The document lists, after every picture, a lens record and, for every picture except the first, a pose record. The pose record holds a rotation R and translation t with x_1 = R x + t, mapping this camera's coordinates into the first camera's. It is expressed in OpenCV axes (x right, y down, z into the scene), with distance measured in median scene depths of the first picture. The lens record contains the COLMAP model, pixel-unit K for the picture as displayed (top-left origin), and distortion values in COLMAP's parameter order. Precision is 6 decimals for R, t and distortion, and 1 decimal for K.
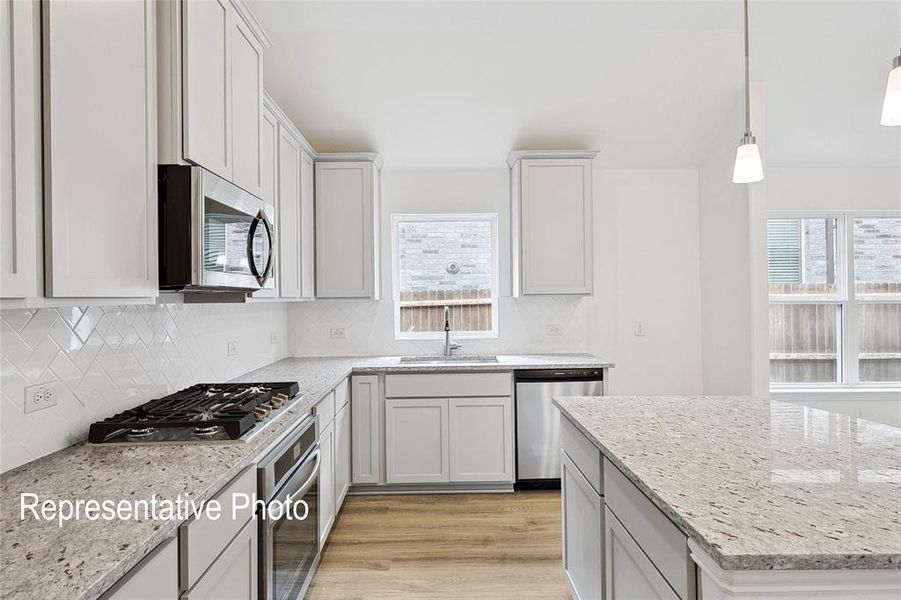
lens RADIAL K [[497.3, 0, 447.1], [0, 497.3, 289.2], [0, 0, 1]] dist [0.000831, 0.000199]
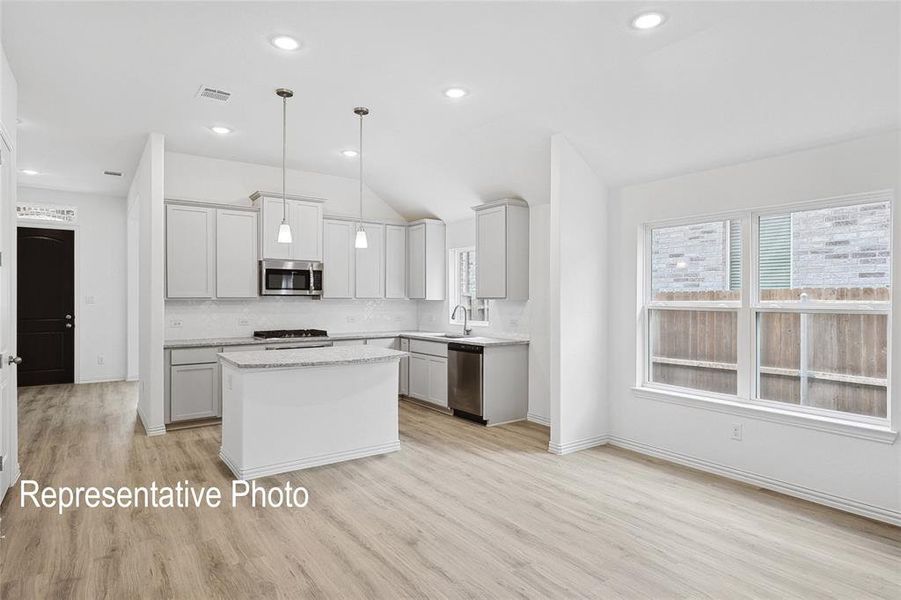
lens RADIAL K [[511.8, 0, 453.4], [0, 511.8, 300.0], [0, 0, 1]] dist [0.000675, 0.000946]
pose [[0.561004, 0.013220, -0.827708, 1.577707], [0.004074, 0.999816, 0.018730, -0.014210], [0.827803, -0.013880, 0.560847, 0.040958]]
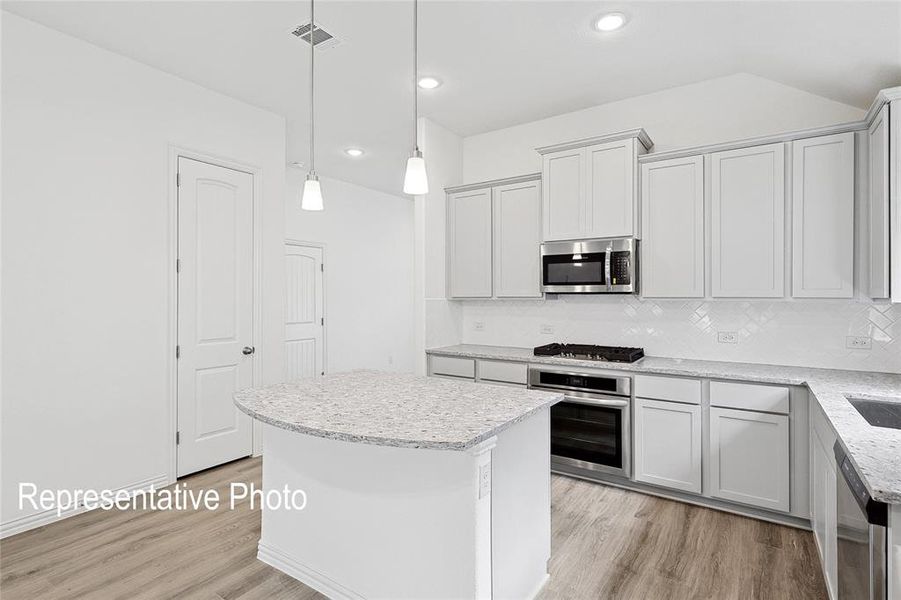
lens RADIAL K [[450.3, 0, 449.4], [0, 450.3, 295.4], [0, 0, 1]] dist [0.003875, 0.000509]
pose [[-0.579197, 0.006346, -0.815163, 0.781726], [0.015910, 0.999867, -0.003521, 0.004366], [0.815033, -0.015009, -0.579221, 0.939153]]
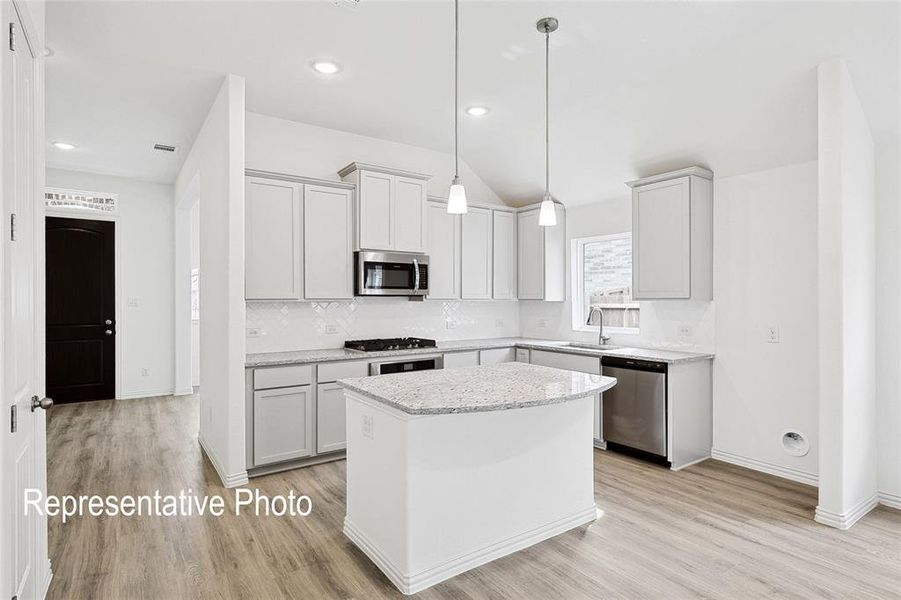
lens RADIAL K [[476.3, 0, 452.0], [0, 476.3, 301.1], [0, 0, 1]] dist [-0.000332, 0.000144]
pose [[0.556625, 0.012181, -0.830674, 0.954567], [0.006165, 0.999804, 0.018791, -0.008000], [0.830741, -0.015581, 0.556441, -0.022528]]
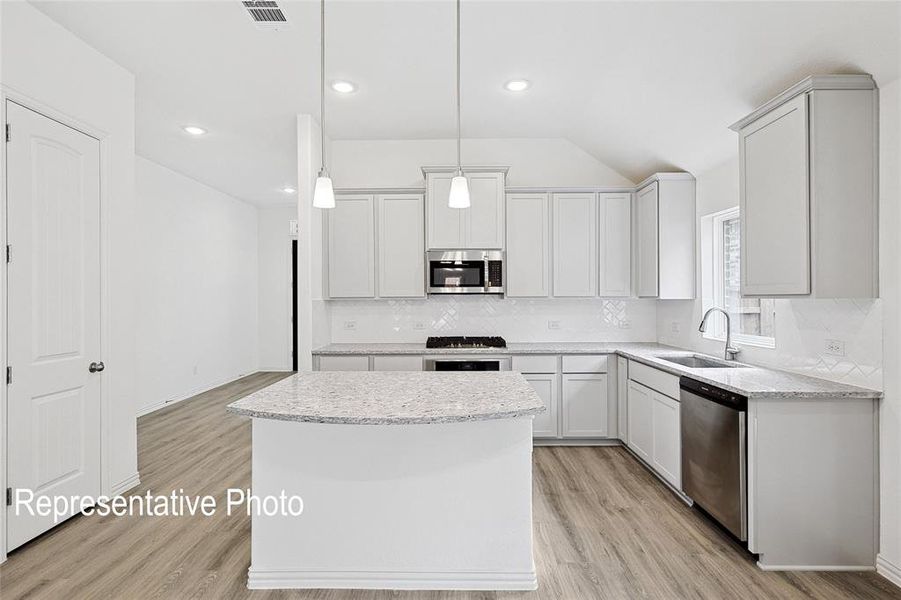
lens RADIAL K [[440.6, 0, 448.6], [0, 440.6, 297.5], [0, 0, 1]] dist [0.003232, 0.000116]
pose [[-0.038315, 0.010240, -0.999213, 0.986226], [0.018117, 0.999790, 0.009551, -0.000937], [0.999101, -0.017736, -0.038493, 0.591916]]
